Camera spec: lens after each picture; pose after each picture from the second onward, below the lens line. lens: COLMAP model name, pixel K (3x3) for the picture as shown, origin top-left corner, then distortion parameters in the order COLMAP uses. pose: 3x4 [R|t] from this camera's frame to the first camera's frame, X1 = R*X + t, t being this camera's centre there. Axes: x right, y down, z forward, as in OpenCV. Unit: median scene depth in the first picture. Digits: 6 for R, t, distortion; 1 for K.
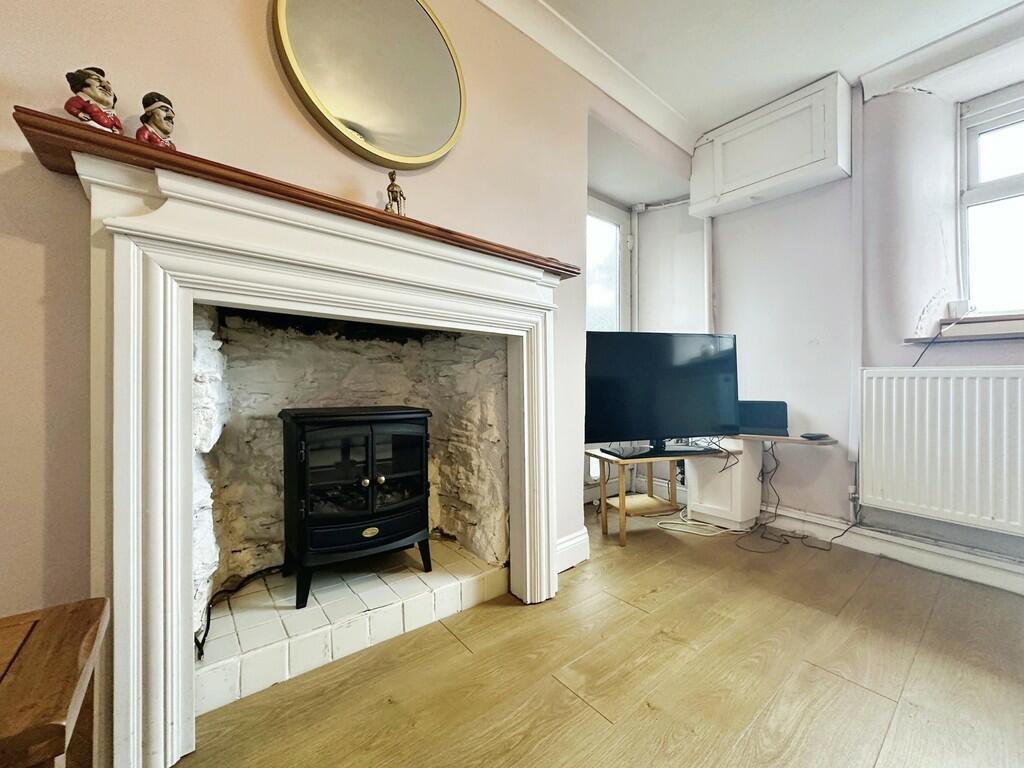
lens RADIAL K [[407.2, 0, 515.2], [0, 407.2, 390.4], [0, 0, 1]] dist [-0.000908, 0.000043]
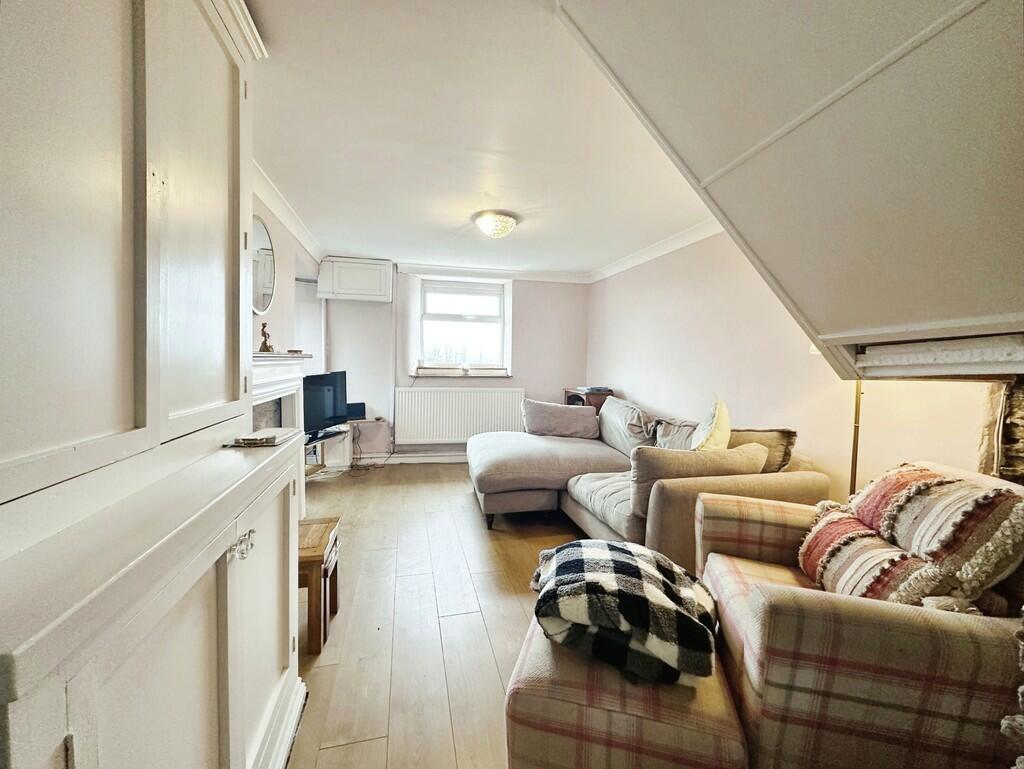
lens RADIAL K [[430.1, 0, 511.3], [0, 430.1, 380.5], [0, 0, 1]] dist [0.000107, 0.000047]
pose [[0.438077, -0.023572, 0.898628, -0.988961], [-0.009102, 0.999489, 0.030655, -0.161539], [-0.898891, -0.021608, 0.437639, -0.619123]]
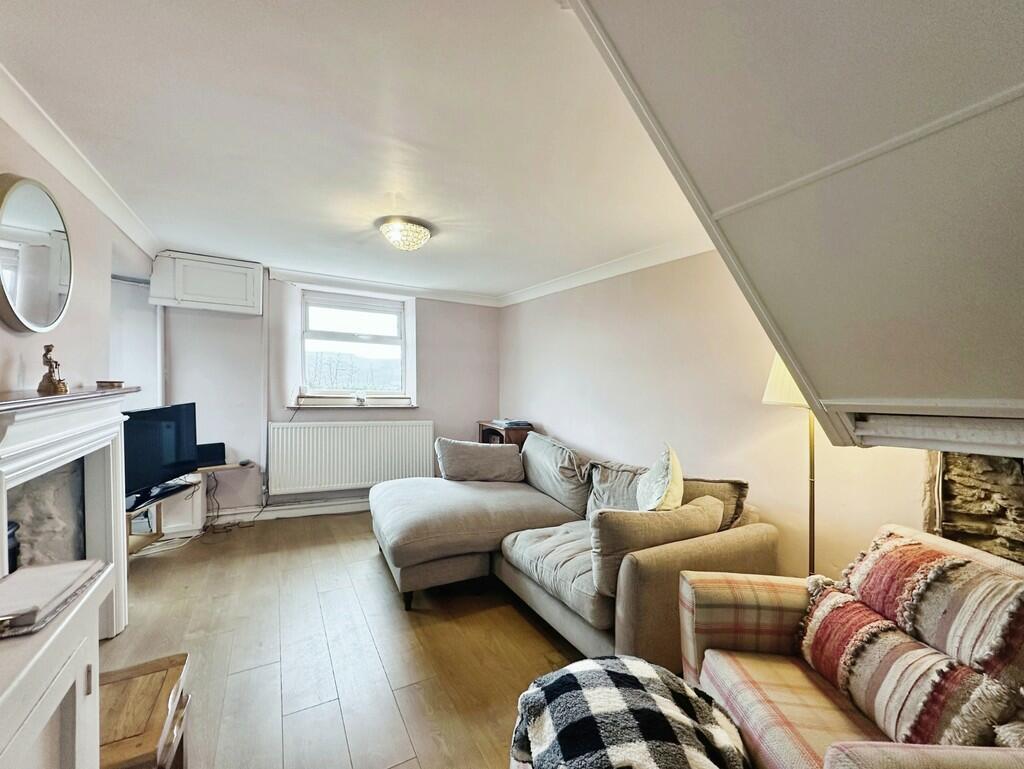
lens RADIAL K [[407.2, 0, 515.2], [0, 407.2, 390.9], [0, 0, 1]] dist [-0.000908, 0.000043]
pose [[0.150664, -0.028406, 0.988177, -0.761359], [-0.016849, 0.999368, 0.031297, -0.257072], [-0.988441, -0.021365, 0.150090, -0.366060]]
